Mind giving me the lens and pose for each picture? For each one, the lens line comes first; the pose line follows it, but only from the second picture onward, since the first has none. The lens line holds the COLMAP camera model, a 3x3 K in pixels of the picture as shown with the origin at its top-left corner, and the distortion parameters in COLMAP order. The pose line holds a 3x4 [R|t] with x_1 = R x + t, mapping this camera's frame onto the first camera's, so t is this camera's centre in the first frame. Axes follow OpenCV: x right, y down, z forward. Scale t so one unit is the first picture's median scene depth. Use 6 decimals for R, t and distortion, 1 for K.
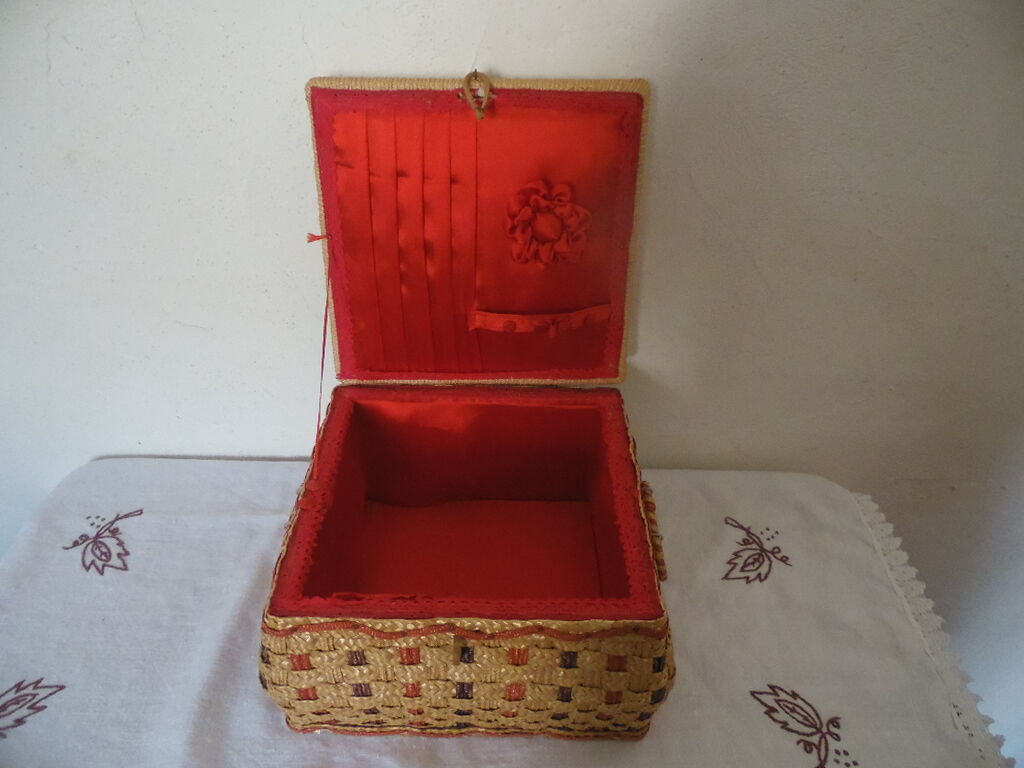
lens RADIAL K [[794.7, 0, 512.0], [0, 794.7, 384.0], [0, 0, 1]] dist [0.004830, 0.013925]
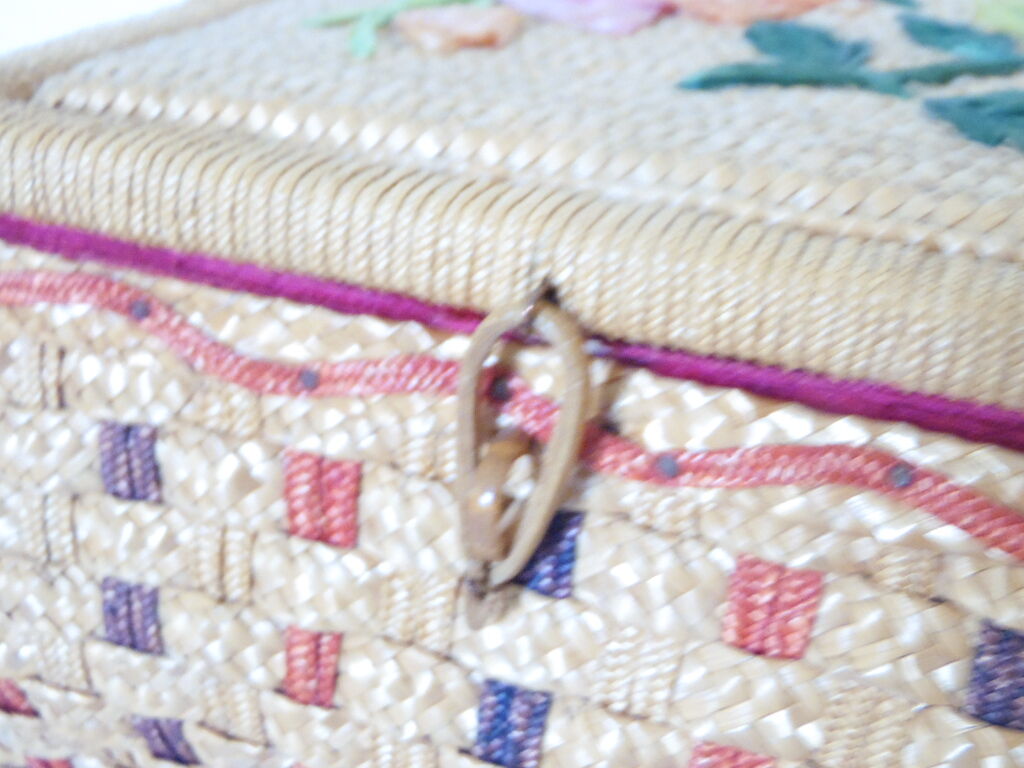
lens RADIAL K [[1392.2, 0, 512.0], [0, 1392.2, 384.0], [0, 0, 1]] dist [-0.035680, -0.106913]
pose [[0.935722, 0.182686, -0.301747, 0.040792], [-0.229003, 0.965270, -0.125742, 0.313555], [0.268296, 0.186760, 0.945060, 0.553936]]
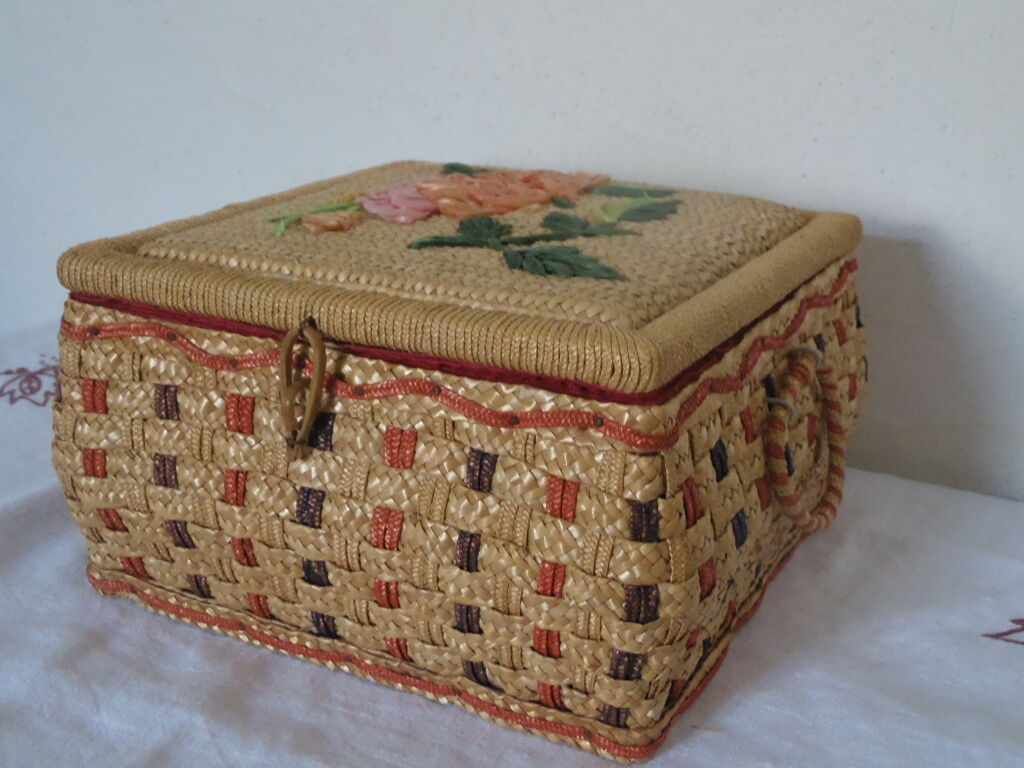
lens RADIAL K [[1422.3, 0, 512.0], [0, 1422.3, 384.0], [0, 0, 1]] dist [0.004363, -0.110298]
pose [[0.884878, 0.149627, -0.441137, 0.453947], [-0.264239, 0.941134, -0.210821, 0.439715], [0.383625, 0.303116, 0.872326, 0.147938]]
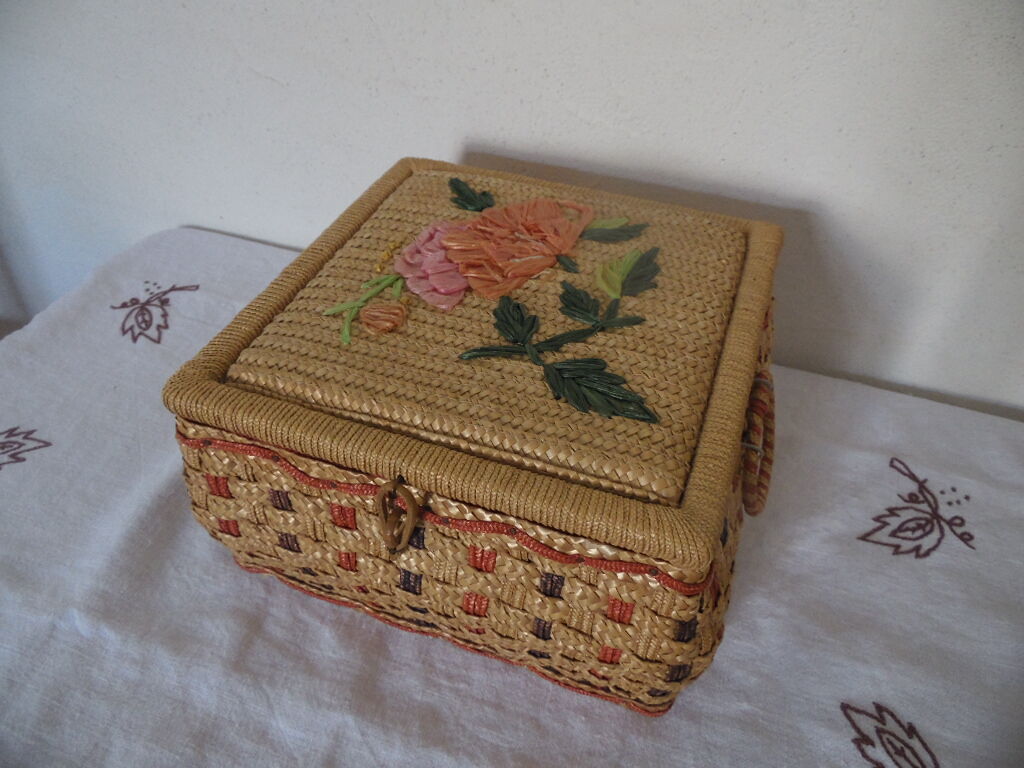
lens RADIAL K [[775.4, 0, 512.0], [0, 775.4, 384.0], [0, 0, 1]] dist [-0.003060, 0.000265]
pose [[0.937216, 0.225946, -0.265658, 0.161136], [-0.184936, 0.967812, 0.170701, 0.066808], [0.295676, -0.110854, 0.948834, 0.346376]]
